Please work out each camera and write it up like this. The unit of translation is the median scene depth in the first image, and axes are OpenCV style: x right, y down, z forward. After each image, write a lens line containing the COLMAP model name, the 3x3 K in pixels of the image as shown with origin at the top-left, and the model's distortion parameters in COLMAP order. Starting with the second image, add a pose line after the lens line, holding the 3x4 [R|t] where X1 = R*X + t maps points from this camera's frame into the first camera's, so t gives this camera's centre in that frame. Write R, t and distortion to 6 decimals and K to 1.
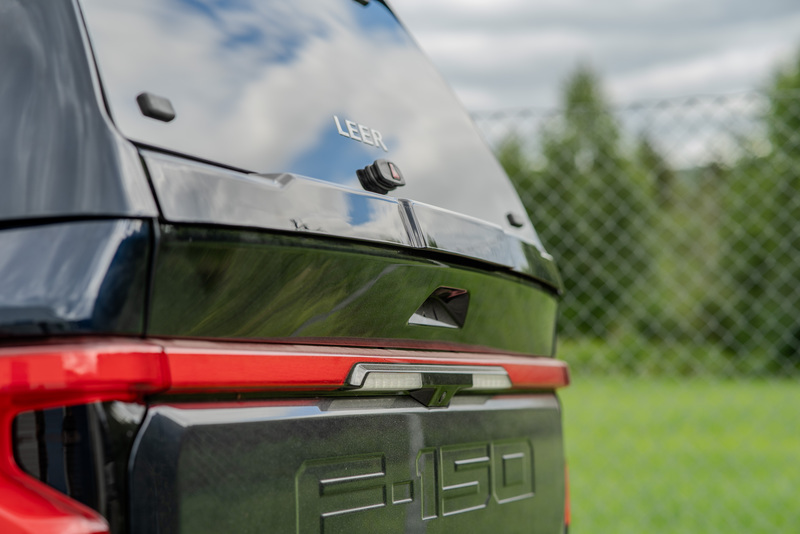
lens RADIAL K [[2125.3, 0, 400.0], [0, 2125.3, 350.8], [0, 0, 1]] dist [1.100905, -0.017643]
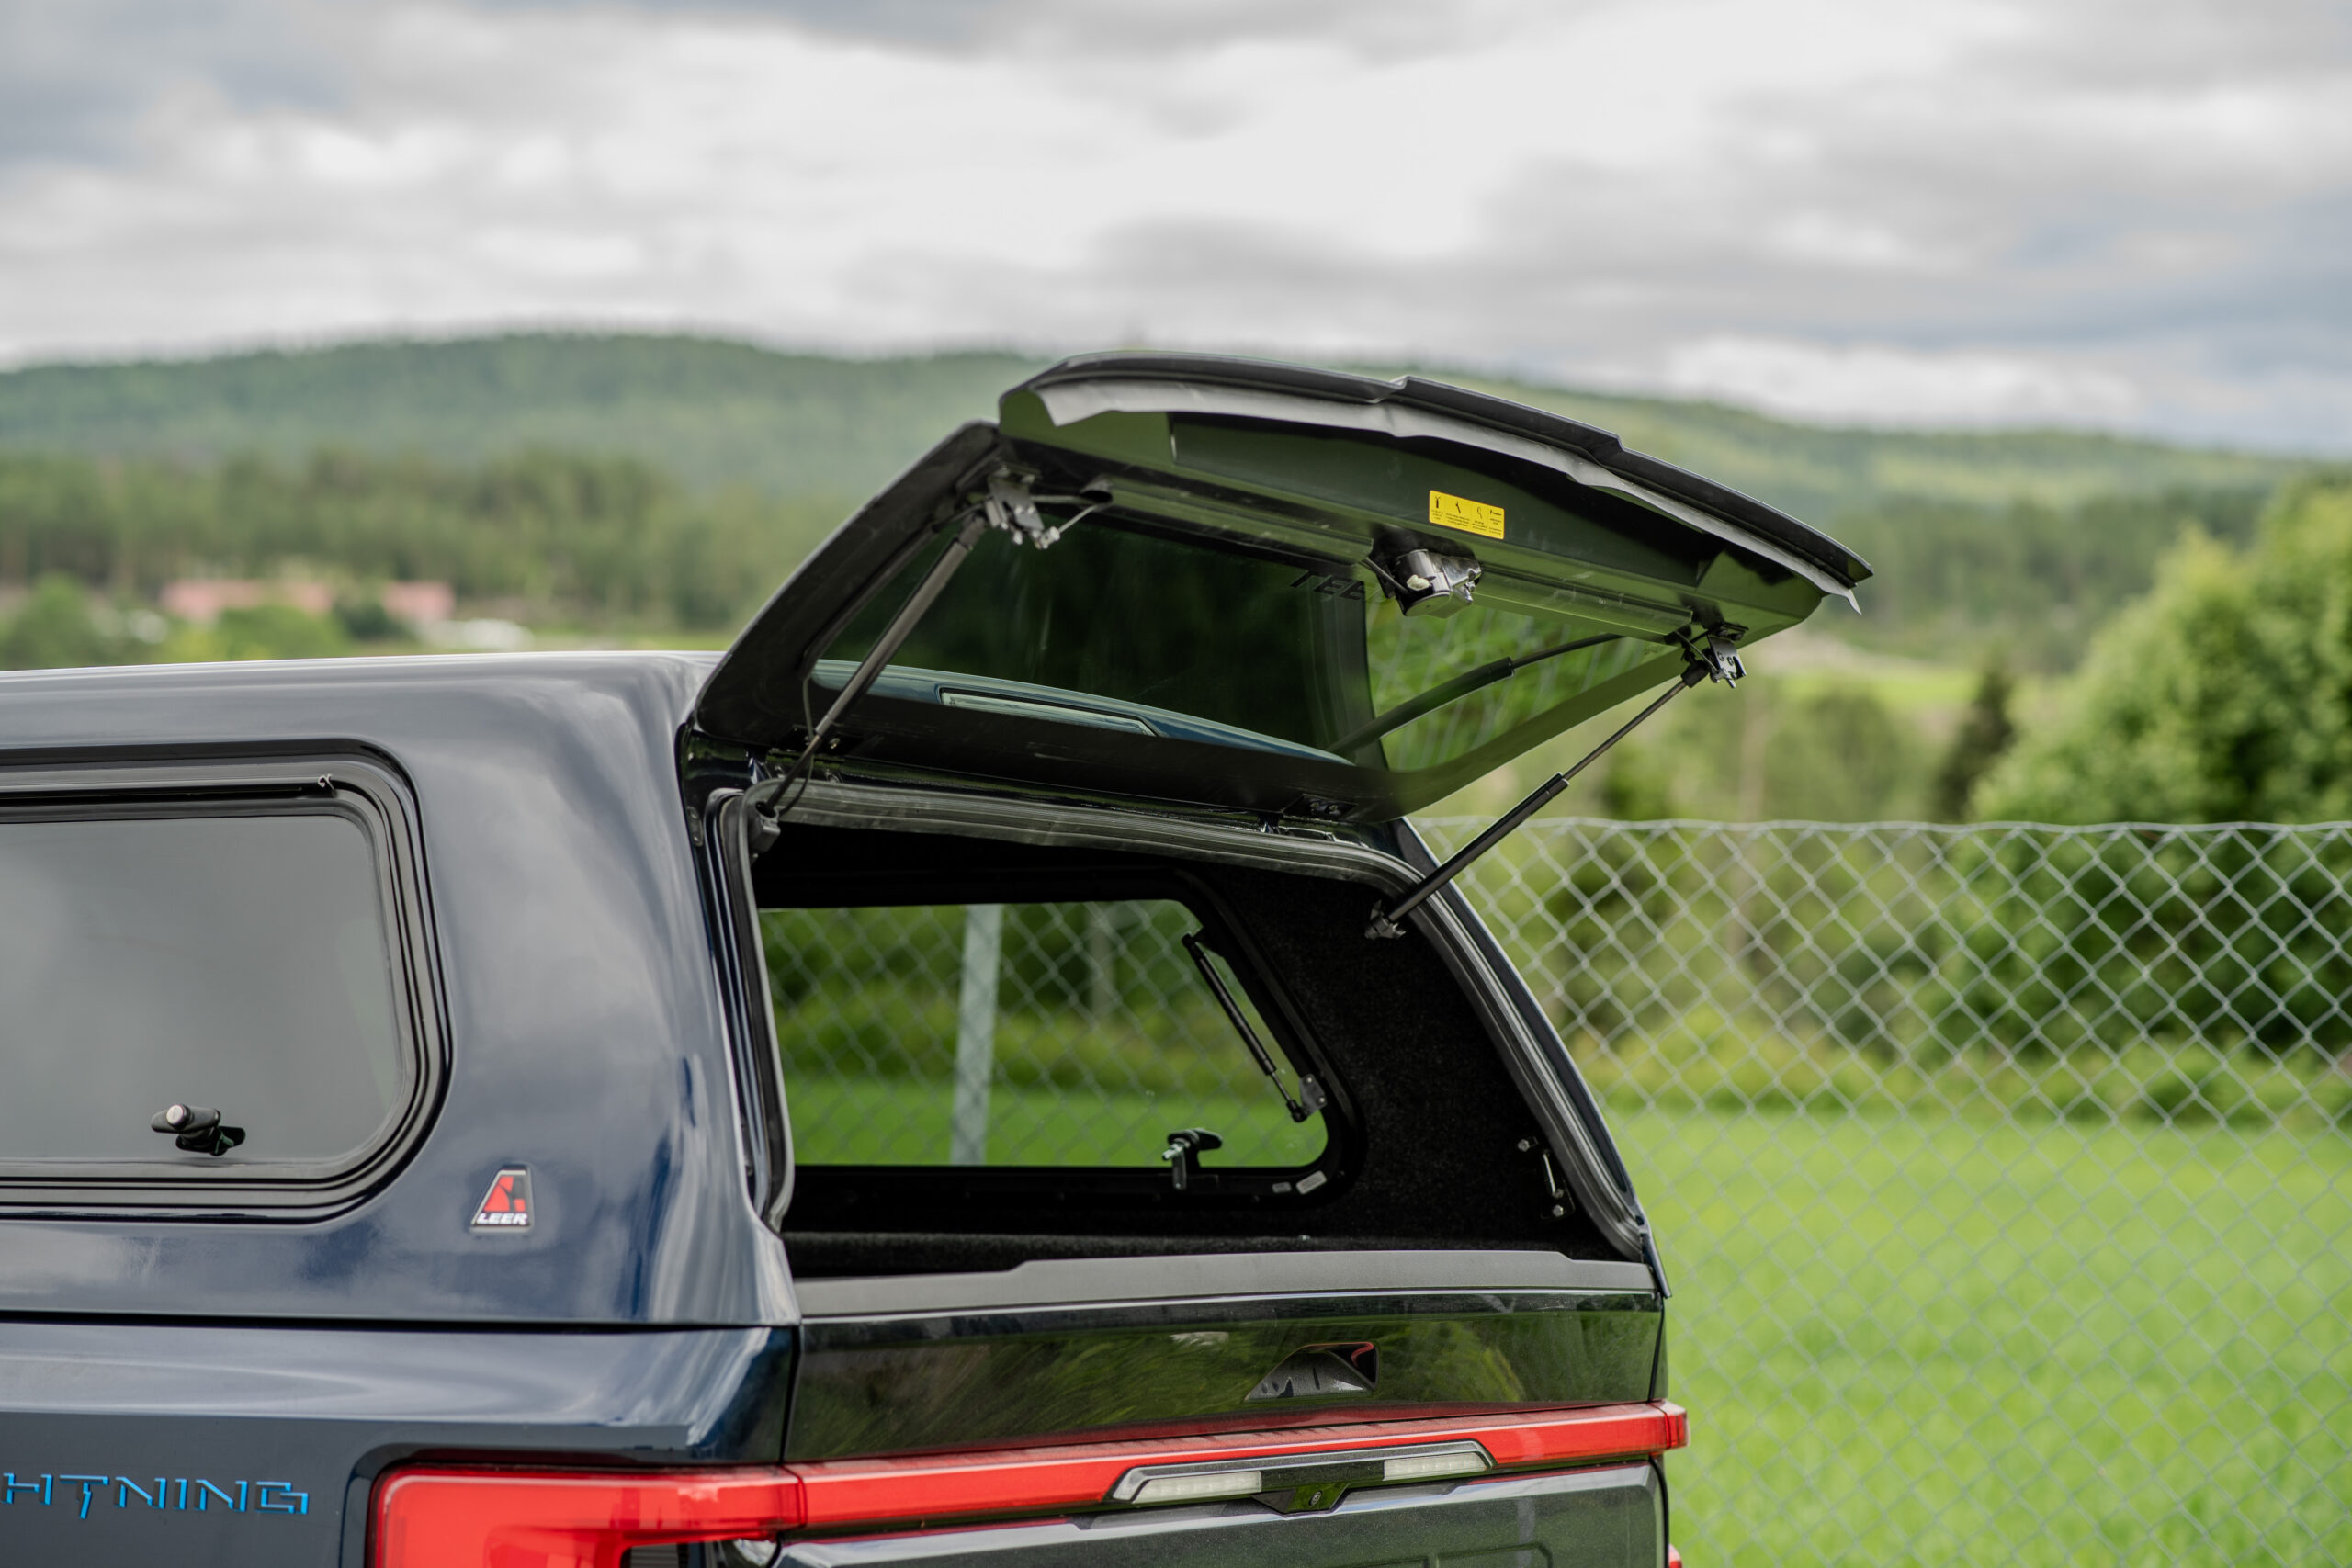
lens RADIAL K [[5689.3, 0, 1176.0], [0, 5689.3, 784.0], [0, 0, 1]] dist [0.048088, -0.827663]
pose [[0.976982, 0.012428, -0.212959, 0.517655], [-0.022465, 0.998745, -0.044774, -0.179519], [0.212135, 0.048527, 0.976035, -1.202848]]
